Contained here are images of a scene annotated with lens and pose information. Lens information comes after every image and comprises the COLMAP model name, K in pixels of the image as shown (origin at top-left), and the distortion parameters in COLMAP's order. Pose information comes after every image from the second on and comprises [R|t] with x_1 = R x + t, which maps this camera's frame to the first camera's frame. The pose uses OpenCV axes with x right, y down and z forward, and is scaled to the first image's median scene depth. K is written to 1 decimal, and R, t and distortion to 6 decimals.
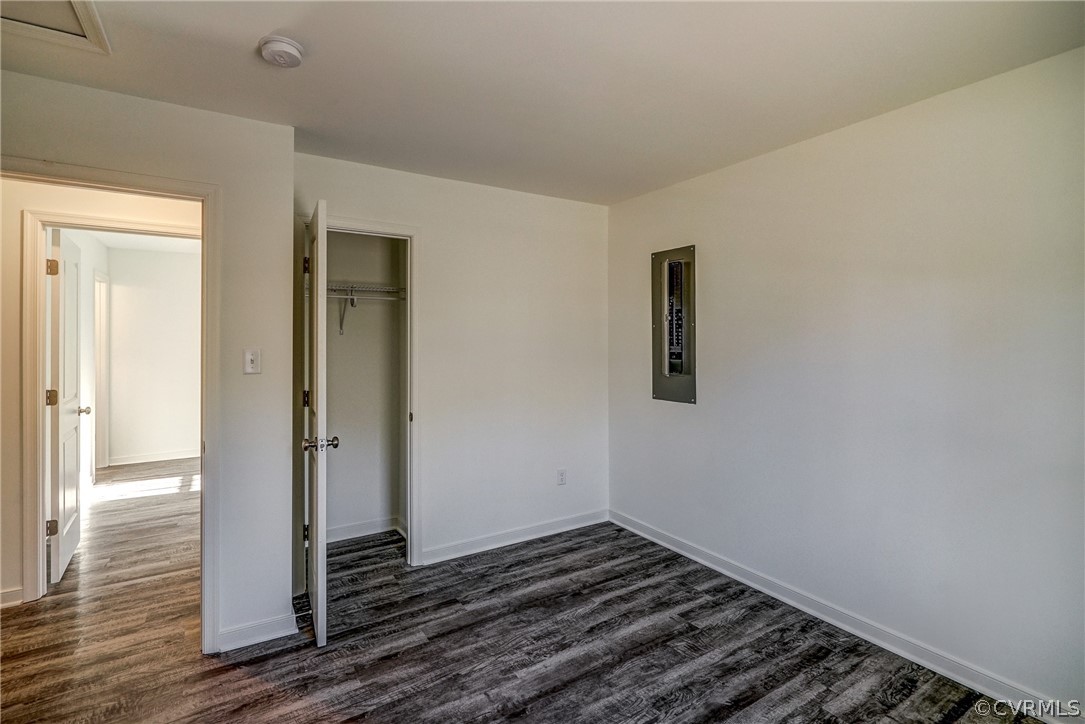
lens RADIAL K [[512.6, 0, 544.7], [0, 512.6, 341.9], [0, 0, 1]] dist [-0.000180, 0.000952]
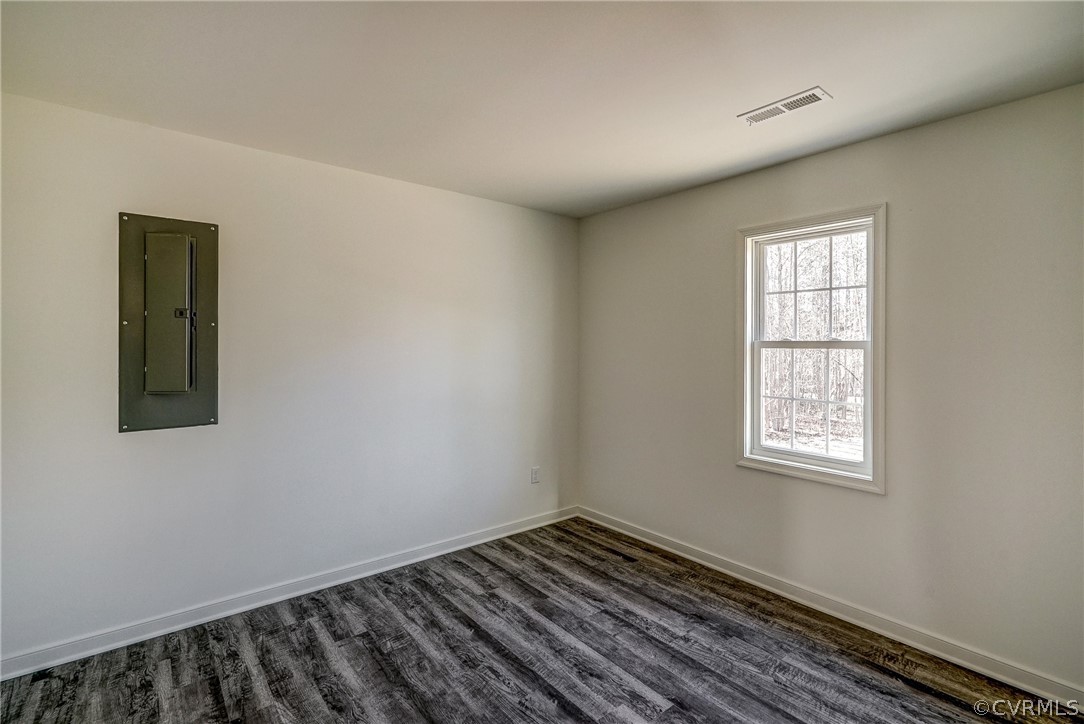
lens RADIAL K [[512.2, 0, 544.2], [0, 512.2, 341.9], [0, 0, 1]] dist [-0.000180, 0.000952]
pose [[-0.111406, -0.001218, 0.993774, -0.670982], [0.000129, 0.999999, 0.001240, -0.009177], [-0.993775, 0.000266, -0.111405, 0.699879]]
